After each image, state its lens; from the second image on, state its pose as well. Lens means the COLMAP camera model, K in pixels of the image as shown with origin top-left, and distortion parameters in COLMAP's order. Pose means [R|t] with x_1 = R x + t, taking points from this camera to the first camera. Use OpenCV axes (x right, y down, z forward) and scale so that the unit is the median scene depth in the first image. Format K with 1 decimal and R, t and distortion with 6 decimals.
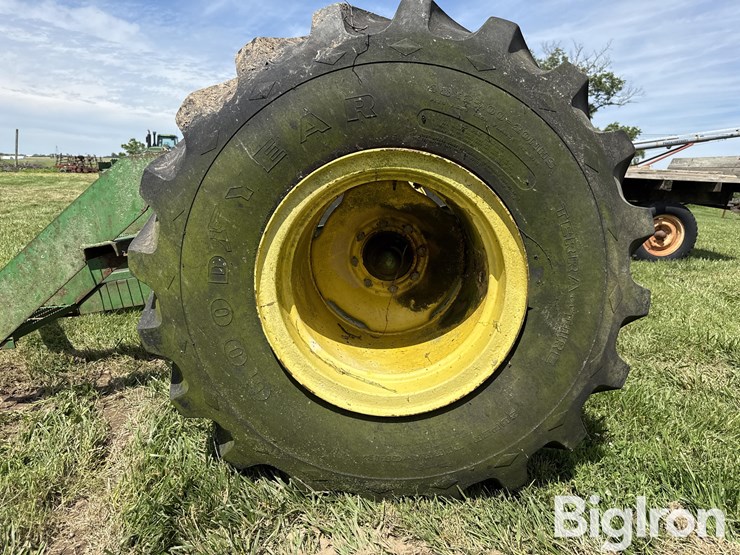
lens RADIAL K [[537.1, 0, 372.7], [0, 537.1, 278.3], [0, 0, 1]] dist [0.027804, -0.032674]
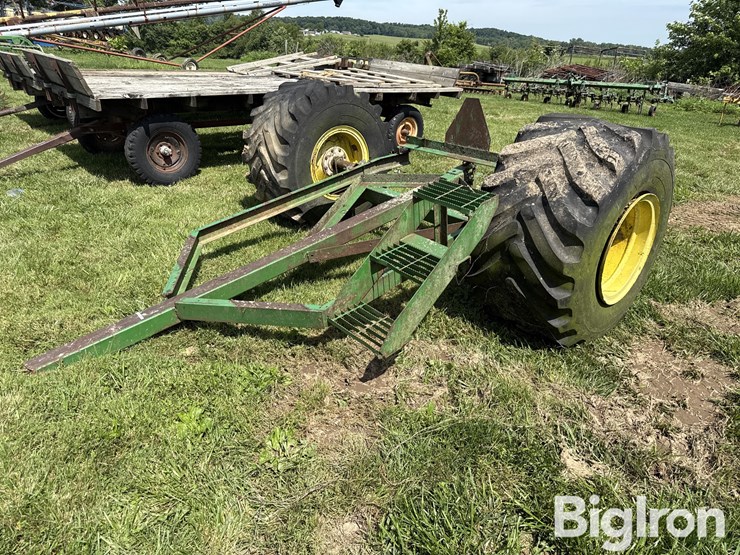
lens RADIAL K [[537.1, 0, 363.9], [0, 537.1, 277.2], [0, 0, 1]] dist [0.027804, -0.032674]
pose [[0.739552, -0.266679, 0.618017, -2.151161], [0.095161, 0.950368, 0.296217, -0.639475], [-0.666338, -0.160257, 0.728224, 0.063842]]
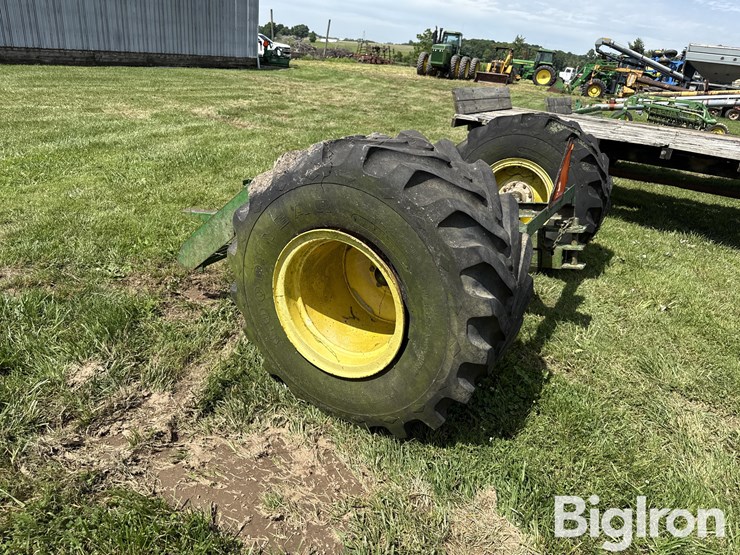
lens RADIAL K [[537.1, 0, 369.3], [0, 537.1, 281.1], [0, 0, 1]] dist [0.027804, -0.032674]
pose [[0.871453, 0.239033, -0.428290, 0.804870], [-0.156209, 0.962999, 0.219617, -0.430404], [0.464938, -0.124483, 0.876548, -0.433950]]
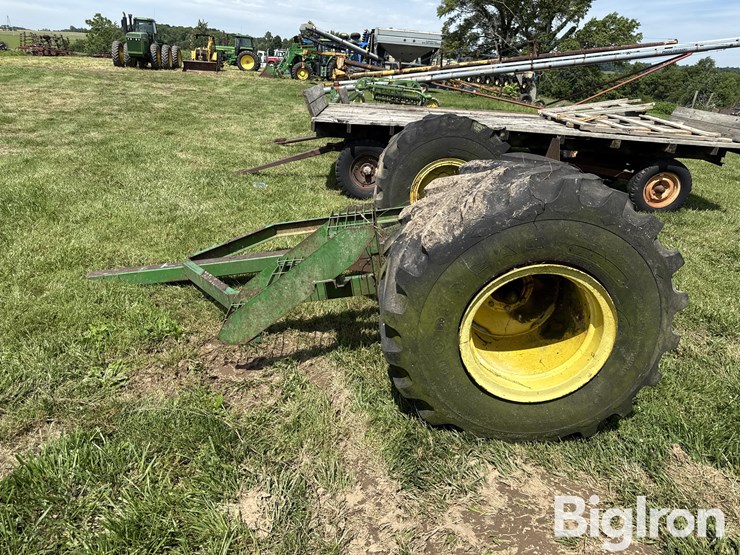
lens RADIAL K [[537.1, 0, 371.2], [0, 537.1, 280.0], [0, 0, 1]] dist [0.027804, -0.032674]
pose [[0.999147, 0.012949, 0.039224, -0.549536], [-0.020502, 0.979832, 0.198767, -0.472893], [-0.035859, -0.199401, 0.979262, -0.634149]]
